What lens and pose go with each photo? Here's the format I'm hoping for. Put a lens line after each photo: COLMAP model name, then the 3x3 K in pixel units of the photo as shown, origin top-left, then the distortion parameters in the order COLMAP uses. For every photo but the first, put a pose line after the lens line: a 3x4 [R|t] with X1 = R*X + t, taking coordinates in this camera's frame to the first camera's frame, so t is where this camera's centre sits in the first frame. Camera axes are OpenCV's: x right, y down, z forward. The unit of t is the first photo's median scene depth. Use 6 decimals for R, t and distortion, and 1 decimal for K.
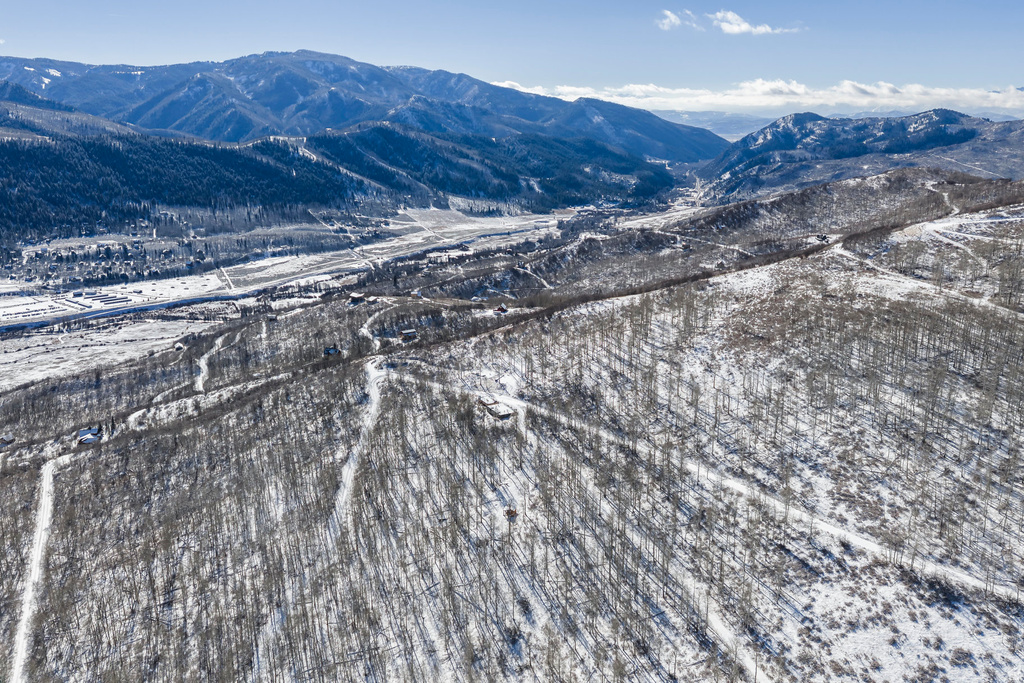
lens RADIAL K [[843.4, 0, 511.6], [0, 843.4, 340.8], [0, 0, 1]] dist [0.021935, -0.038907]
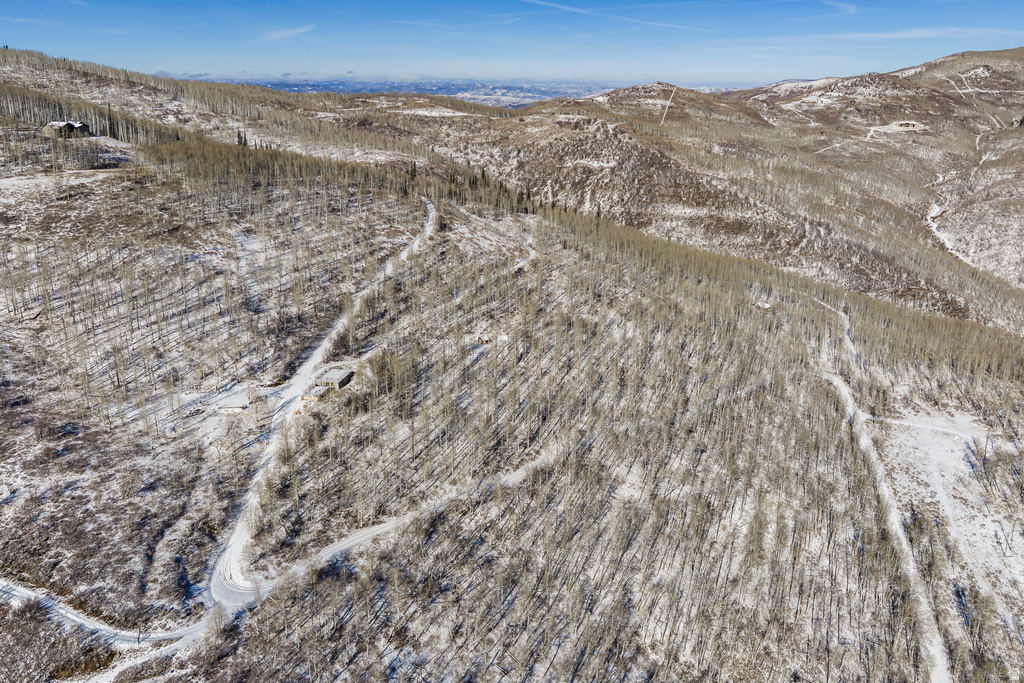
lens RADIAL K [[843.4, 0, 512.1], [0, 843.4, 347.2], [0, 0, 1]] dist [0.021935, -0.038907]
pose [[-0.774679, -0.201760, 0.599304, -0.564496], [0.164743, 0.850613, 0.499316, -0.283468], [-0.610518, 0.485541, -0.625714, 1.309586]]
